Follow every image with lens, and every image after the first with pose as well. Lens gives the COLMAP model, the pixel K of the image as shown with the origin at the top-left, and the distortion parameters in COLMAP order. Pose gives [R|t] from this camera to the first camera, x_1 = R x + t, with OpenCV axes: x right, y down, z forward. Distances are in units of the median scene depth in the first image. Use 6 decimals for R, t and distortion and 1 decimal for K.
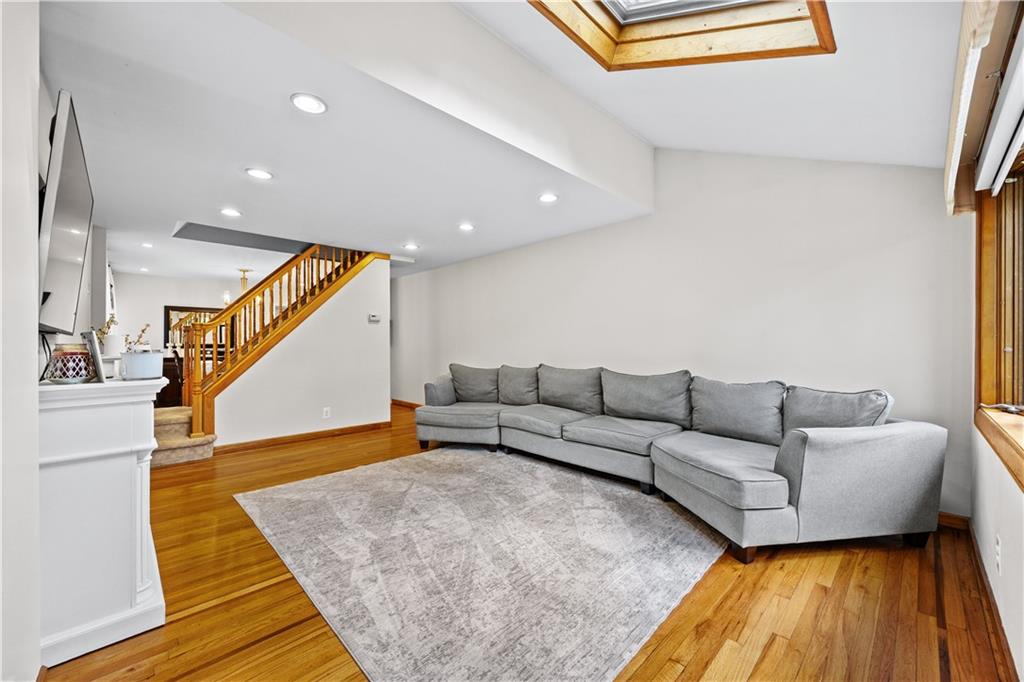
lens RADIAL K [[395.2, 0, 517.5], [0, 395.2, 344.9], [0, 0, 1]] dist [-0.003506, 0.000564]
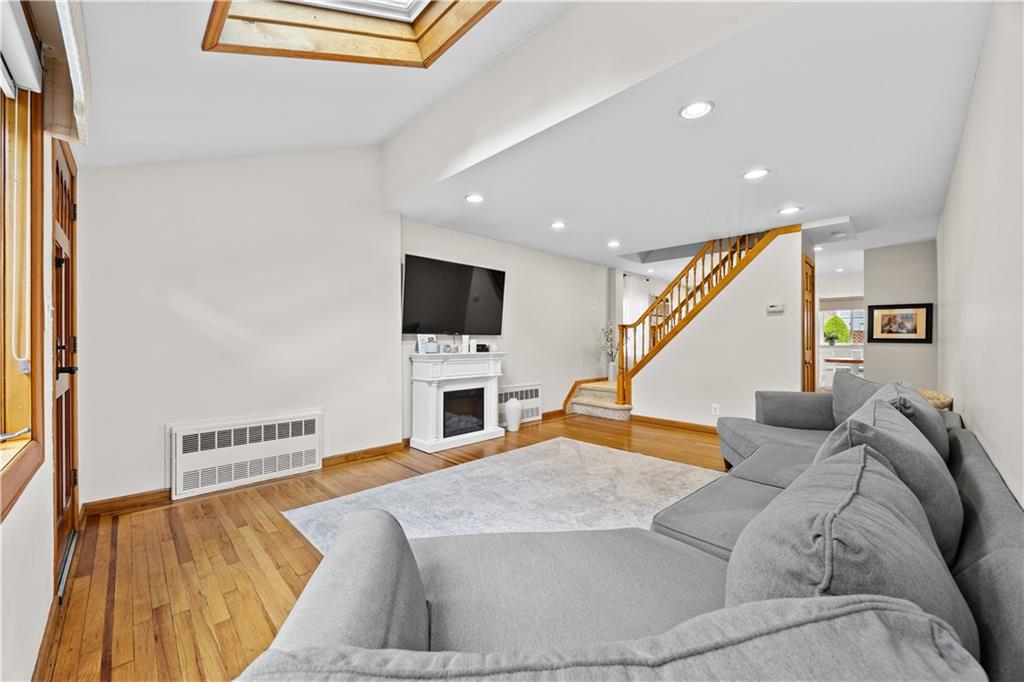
lens RADIAL K [[395.2, 0, 511.7], [0, 395.2, 334.4], [0, 0, 1]] dist [-0.003506, 0.000564]
pose [[0.002262, -0.012685, -0.999917, 0.705899], [-0.010329, 0.999866, -0.012708, 0.004140], [0.999944, 0.010357, 0.002131, 0.687791]]
